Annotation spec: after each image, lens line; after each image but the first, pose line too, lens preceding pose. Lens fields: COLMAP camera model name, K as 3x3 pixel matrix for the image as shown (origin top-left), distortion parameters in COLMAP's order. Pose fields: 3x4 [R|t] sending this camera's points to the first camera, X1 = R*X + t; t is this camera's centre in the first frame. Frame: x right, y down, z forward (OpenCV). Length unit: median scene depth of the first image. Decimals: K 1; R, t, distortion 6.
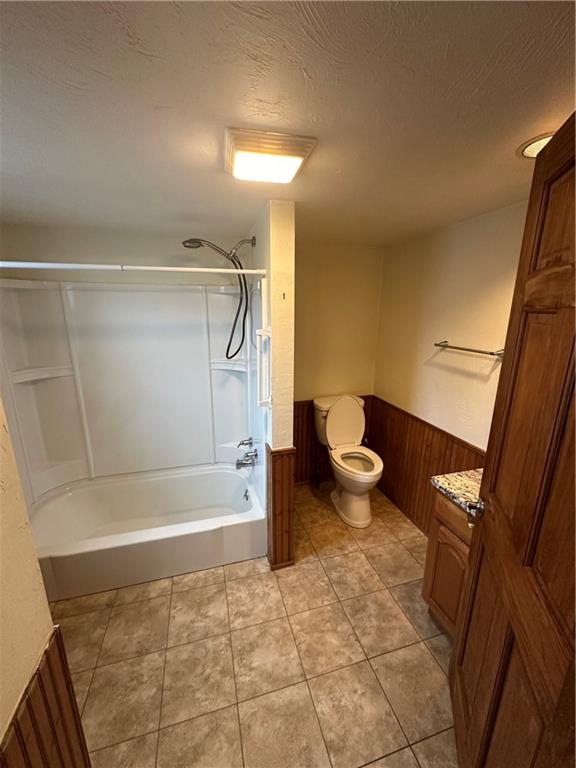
lens RADIAL K [[305.8, 0, 288.0], [0, 305.8, 384.0], [0, 0, 1]] dist [0.000289, 0.000144]
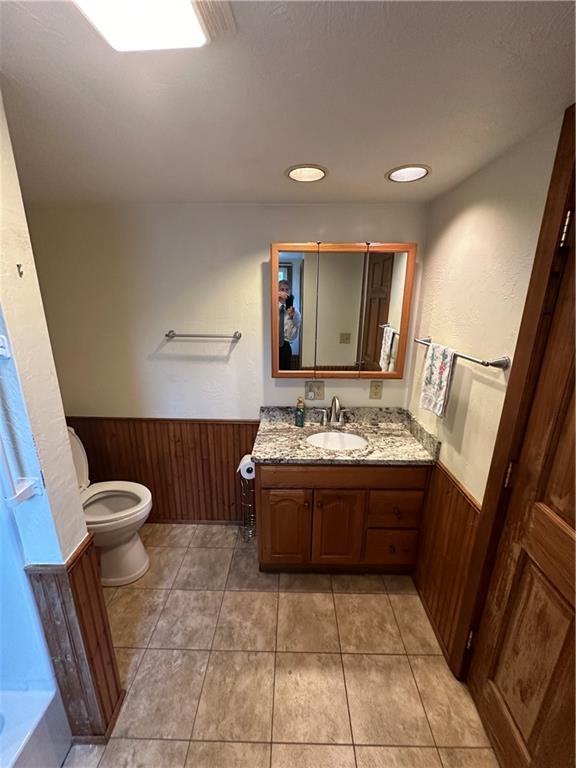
lens RADIAL K [[305.8, 0, 288.0], [0, 305.8, 384.0], [0, 0, 1]] dist [0.000289, 0.000144]
pose [[0.299608, -0.263193, 0.917041, -0.317692], [0.225203, 0.953544, 0.200093, -0.096298], [-0.927102, 0.146571, 0.344961, 0.377716]]
